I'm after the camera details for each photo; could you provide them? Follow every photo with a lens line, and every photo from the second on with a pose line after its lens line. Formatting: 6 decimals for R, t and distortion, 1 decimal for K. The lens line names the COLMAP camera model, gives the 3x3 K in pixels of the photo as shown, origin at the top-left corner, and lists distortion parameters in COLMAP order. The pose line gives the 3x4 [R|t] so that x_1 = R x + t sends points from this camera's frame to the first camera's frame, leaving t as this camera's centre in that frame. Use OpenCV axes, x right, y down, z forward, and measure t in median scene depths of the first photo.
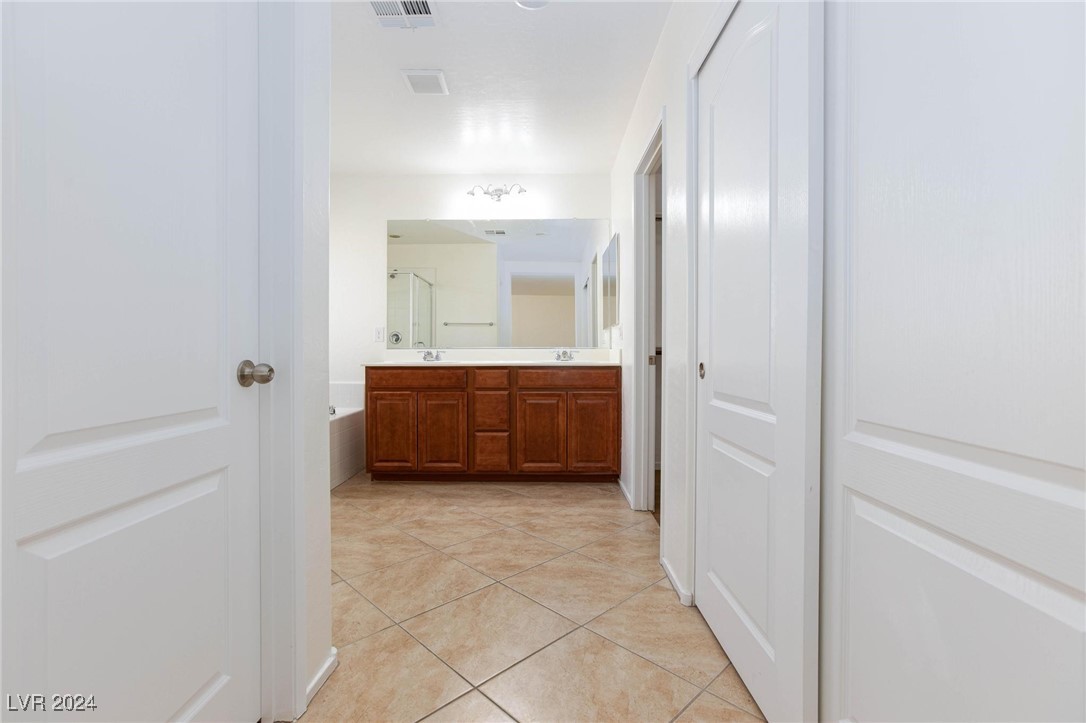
lens RADIAL K [[496.4, 0, 539.8], [0, 496.4, 356.7], [0, 0, 1]] dist [-0.006897, 0.009179]
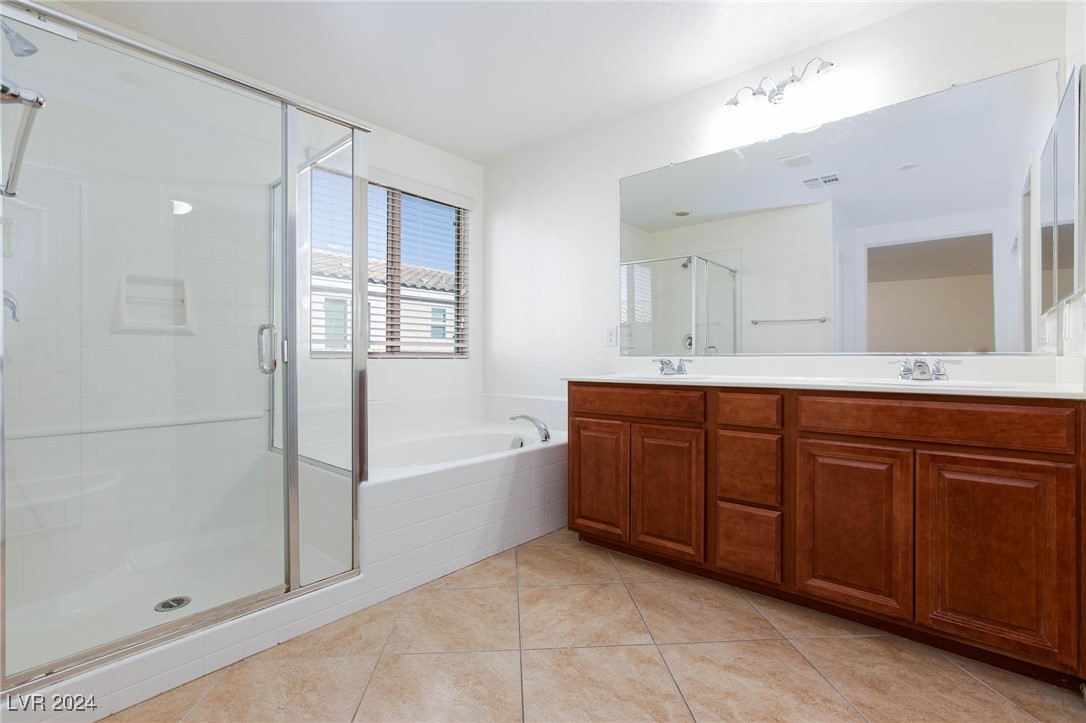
lens RADIAL K [[496.4, 0, 546.5], [0, 496.4, 360.3], [0, 0, 1]] dist [-0.006897, 0.009179]
pose [[0.767278, 0.002634, -0.641309, 0.087587], [-0.006310, 0.999974, -0.003441, -0.008328], [0.641284, 0.006687, 0.767275, 0.426553]]
